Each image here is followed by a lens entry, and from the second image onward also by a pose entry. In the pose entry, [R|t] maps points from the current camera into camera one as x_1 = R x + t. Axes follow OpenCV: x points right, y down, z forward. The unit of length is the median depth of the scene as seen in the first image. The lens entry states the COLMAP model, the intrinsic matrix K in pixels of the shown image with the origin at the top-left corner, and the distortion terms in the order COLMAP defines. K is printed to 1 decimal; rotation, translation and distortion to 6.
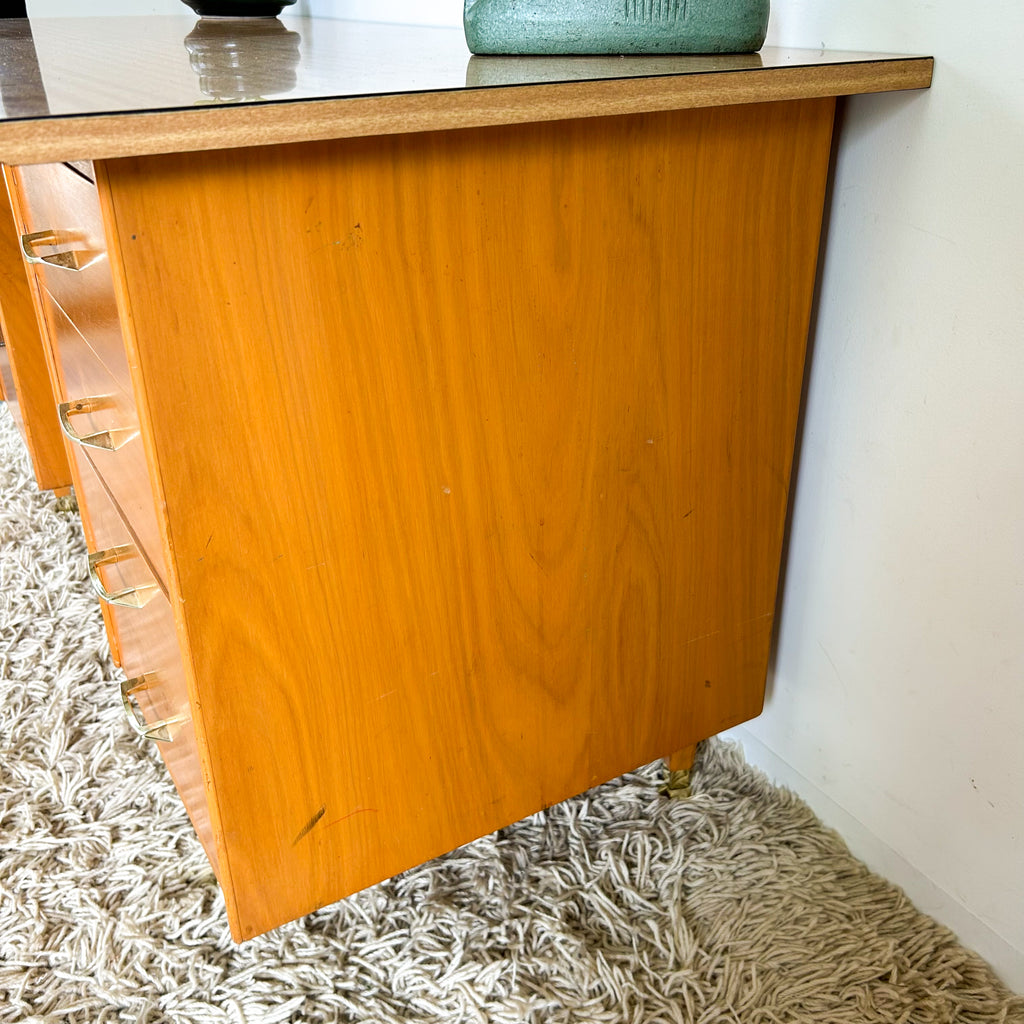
lens RADIAL K [[1042.4, 0, 513.0], [0, 1042.4, 496.3], [0, 0, 1]] dist [0.021114, -0.037486]
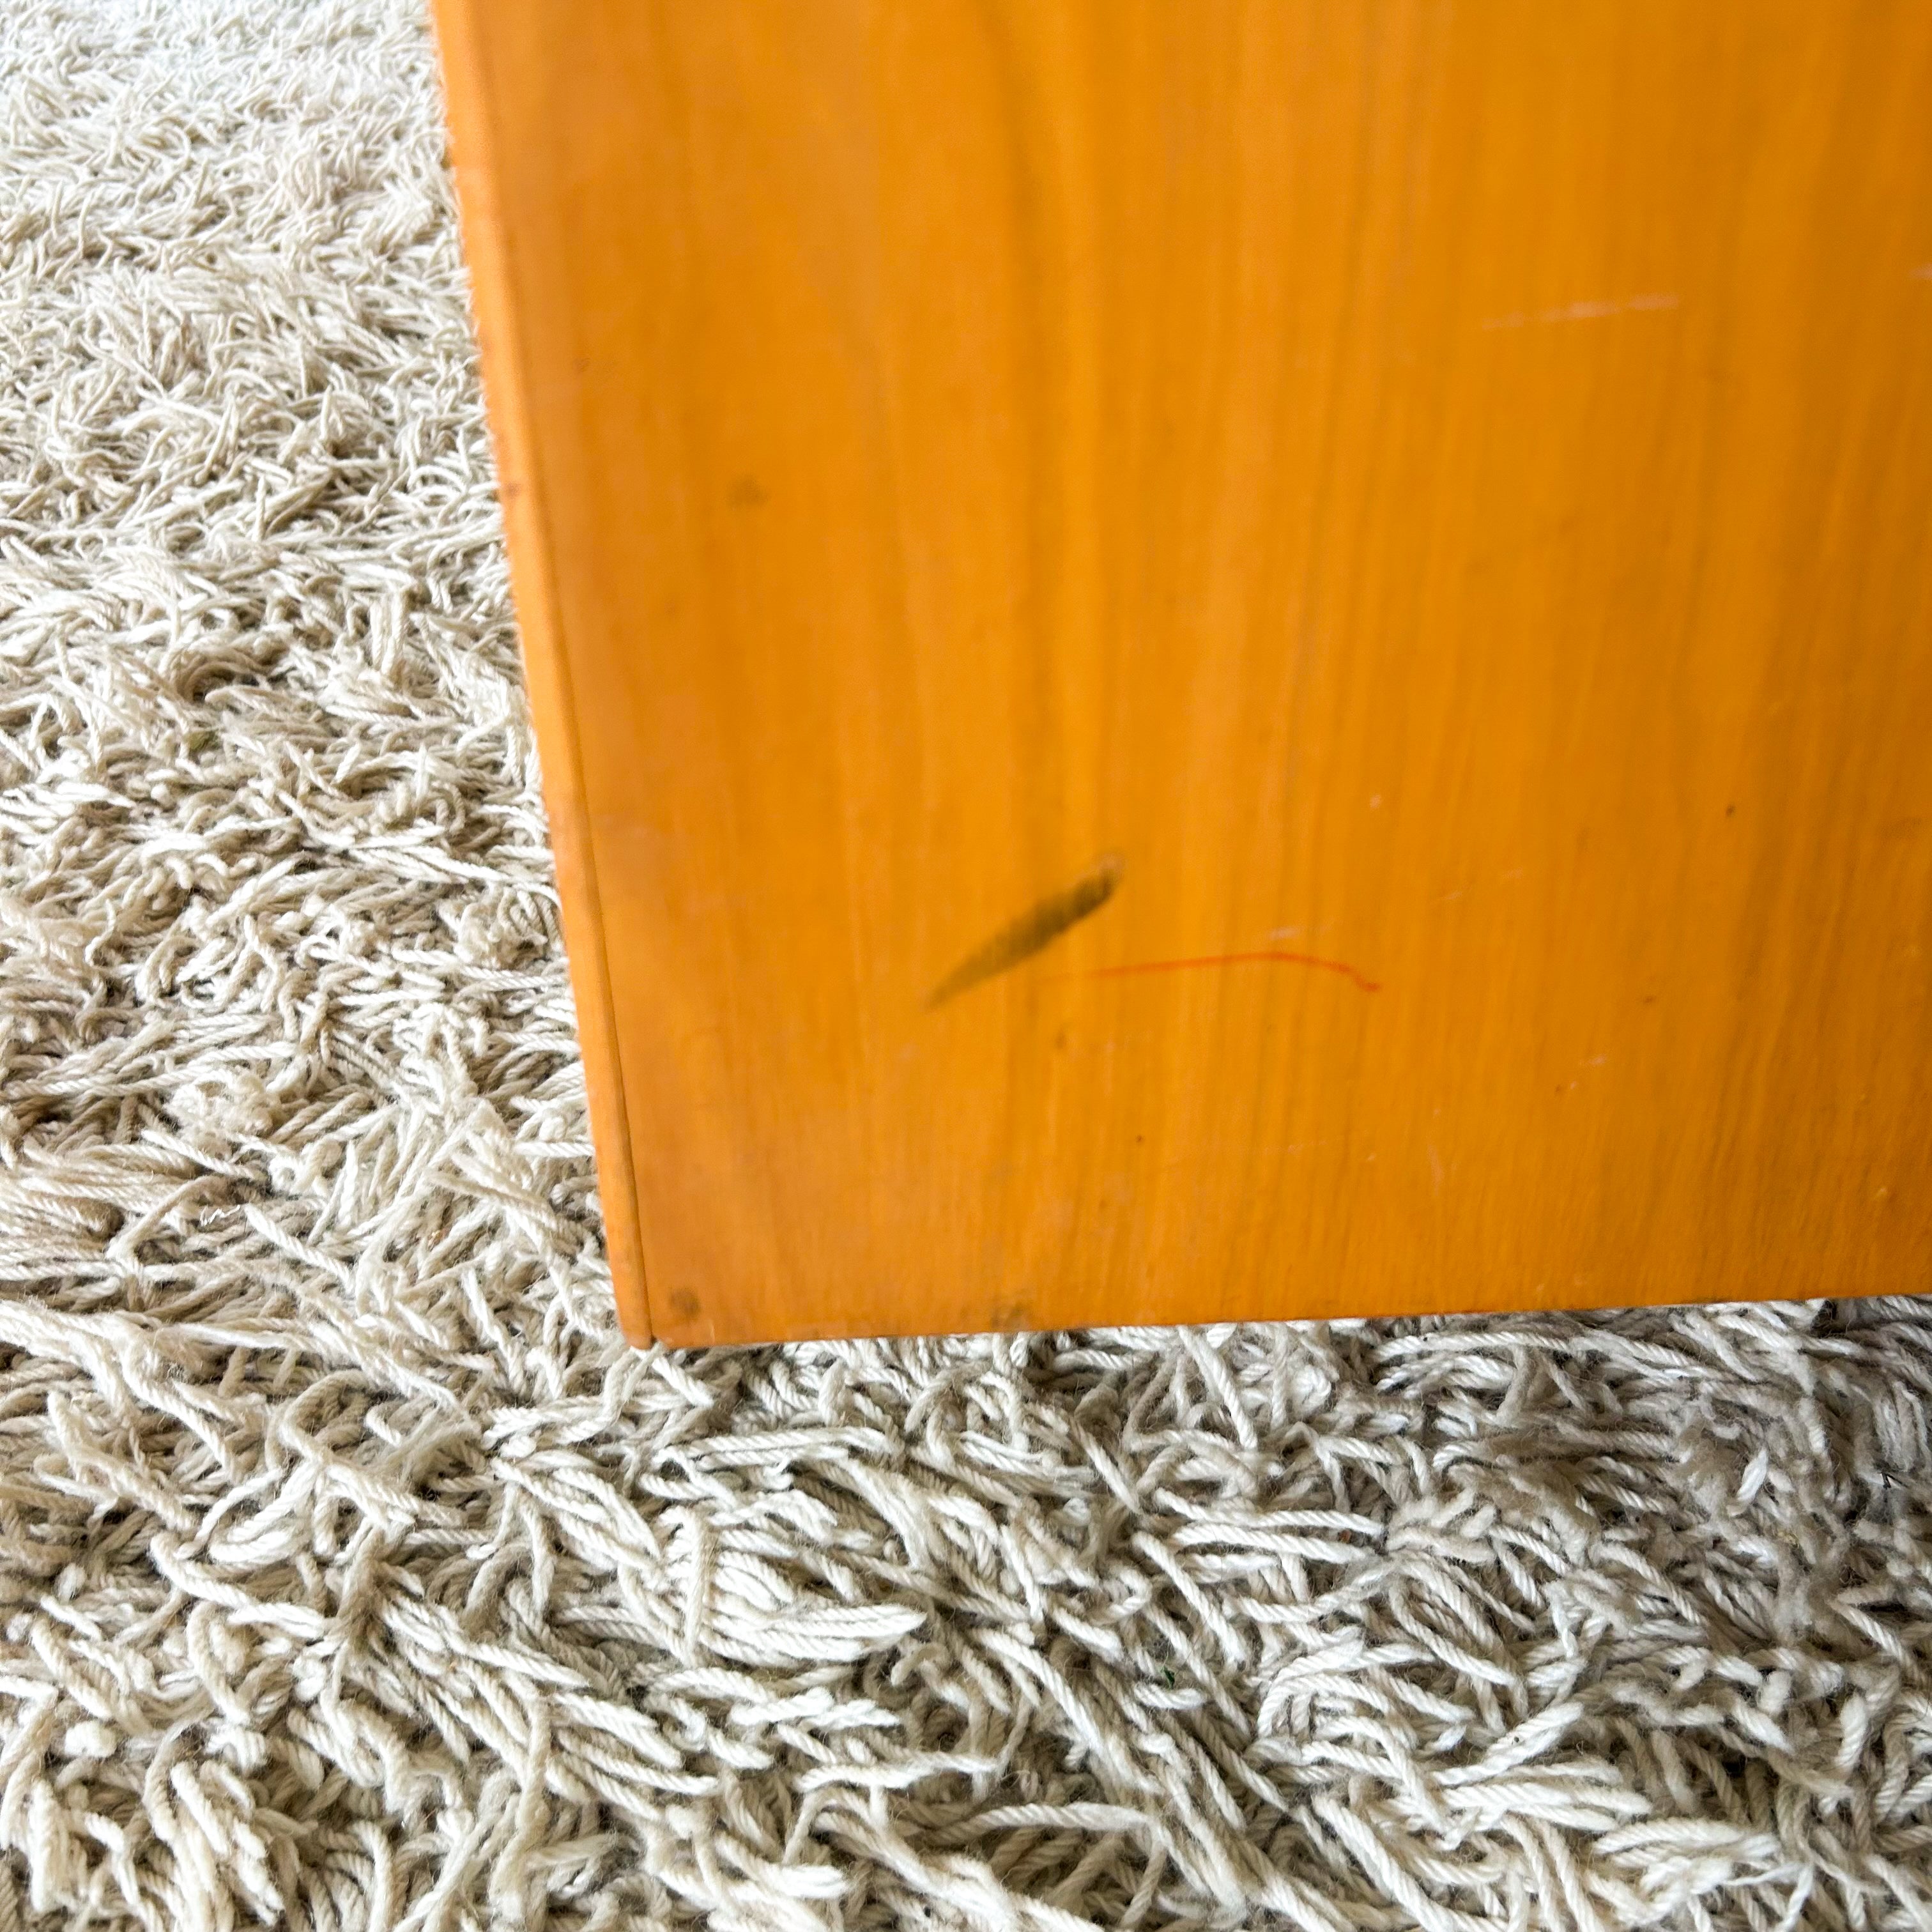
lens RADIAL K [[1966.6, 0, 967.8], [0, 1966.6, 936.3], [0, 0, 1]] dist [0.021114, -0.037486]
pose [[0.888346, 0.284853, -0.360139, -0.057872], [-0.214654, 0.950965, 0.222688, 0.193885], [0.405913, -0.120519, 0.905930, 0.543817]]
